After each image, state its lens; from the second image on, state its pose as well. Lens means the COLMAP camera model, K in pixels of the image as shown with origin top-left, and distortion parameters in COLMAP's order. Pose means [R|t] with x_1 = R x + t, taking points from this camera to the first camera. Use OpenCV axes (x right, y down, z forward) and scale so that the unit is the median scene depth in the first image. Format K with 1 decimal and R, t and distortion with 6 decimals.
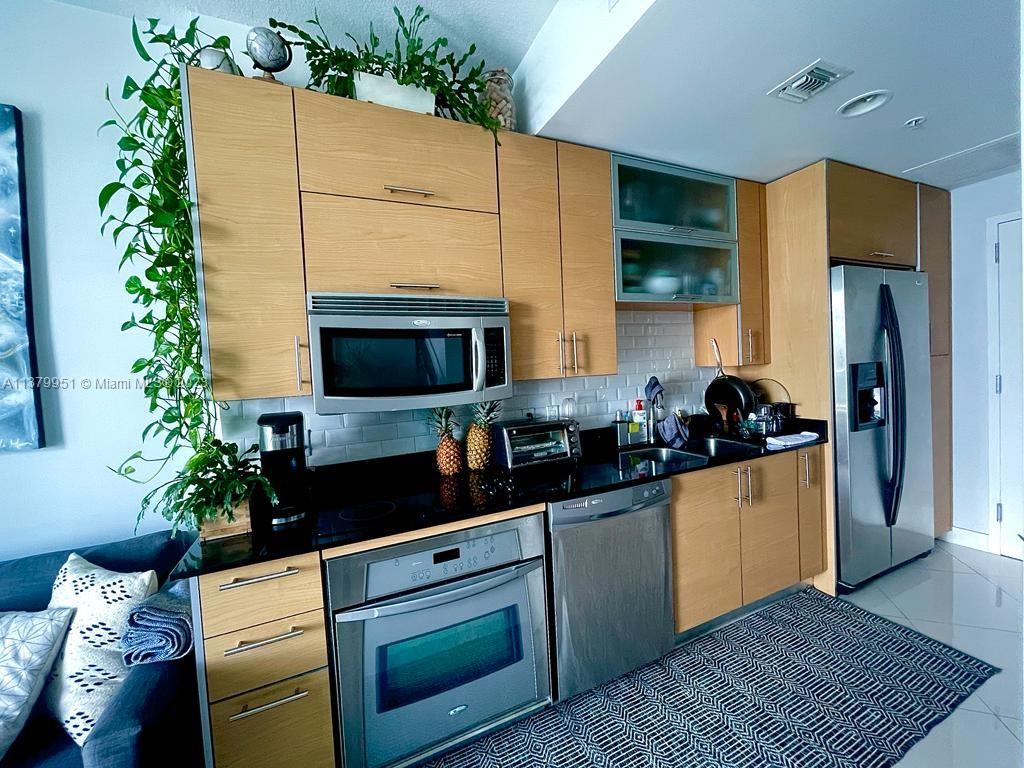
lens RADIAL K [[413.5, 0, 513.3], [0, 413.5, 384.8], [0, 0, 1]] dist [0.002477, 0.000857]
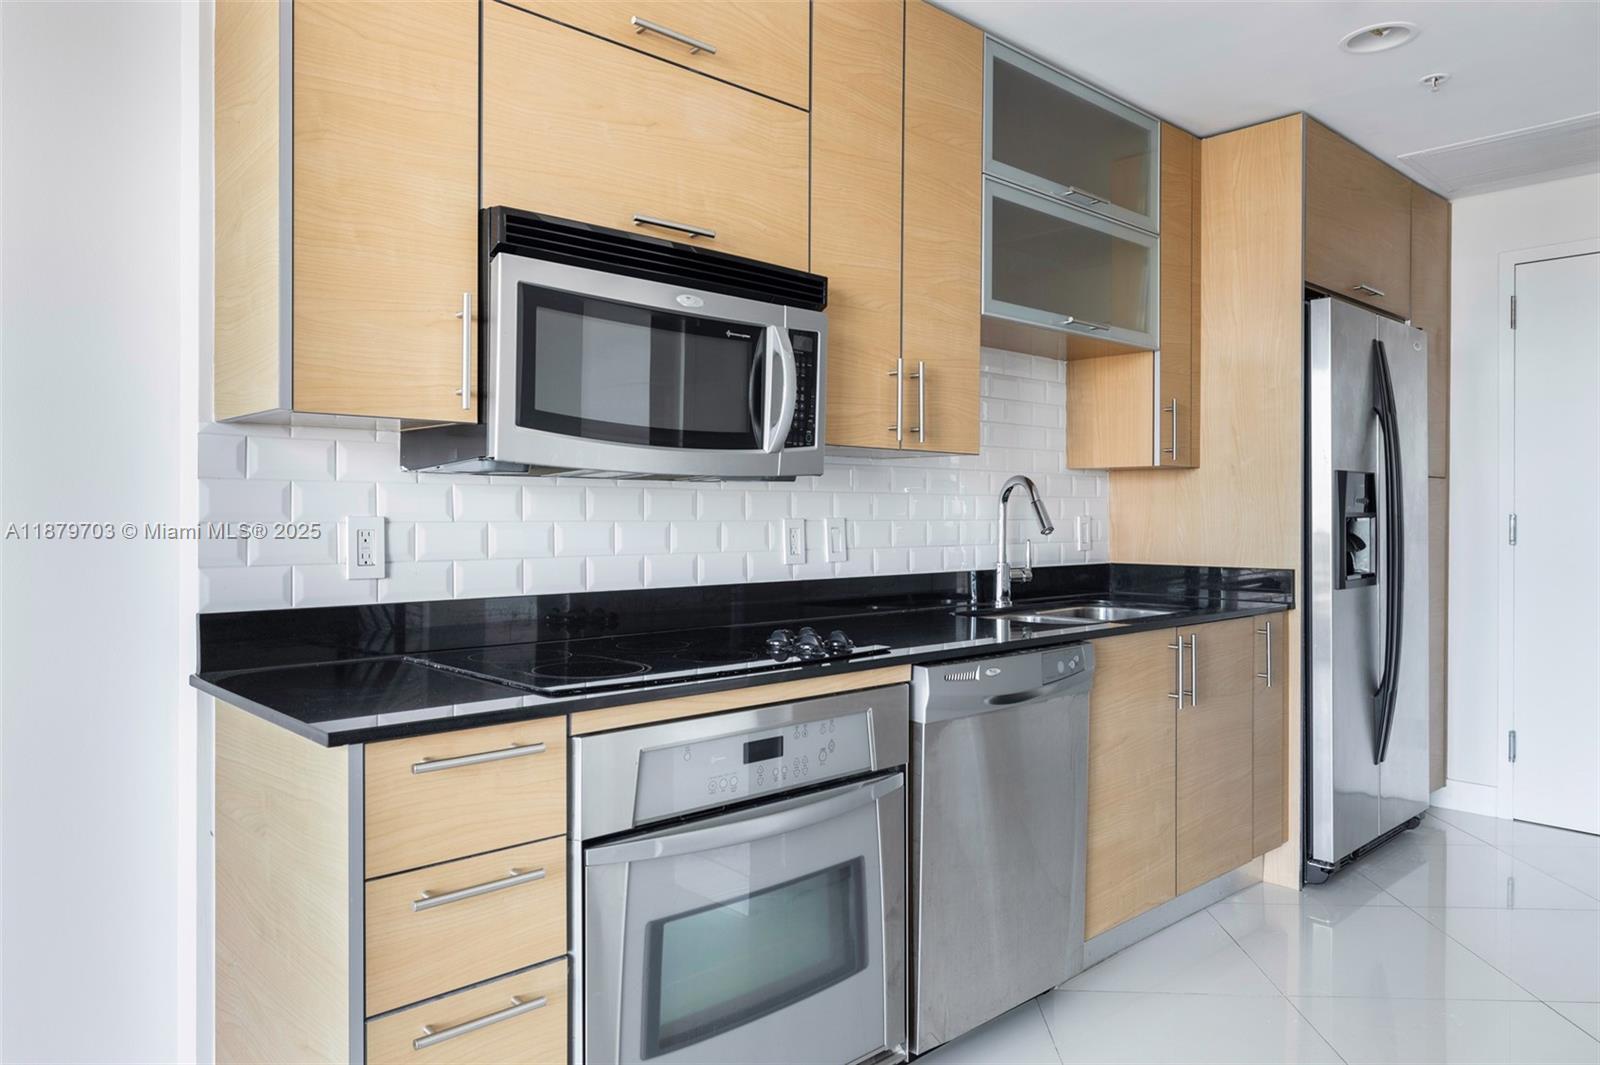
lens RADIAL K [[1073.8, 0, 798.8], [0, 1073.8, 523.1], [0, 0, 1]] dist [0.010881, -0.000815]
pose [[0.949033, 0.051706, 0.310906, -0.373312], [-0.037906, 0.998016, -0.050270, 0.135033], [-0.312889, 0.035923, 0.949110, -0.196281]]
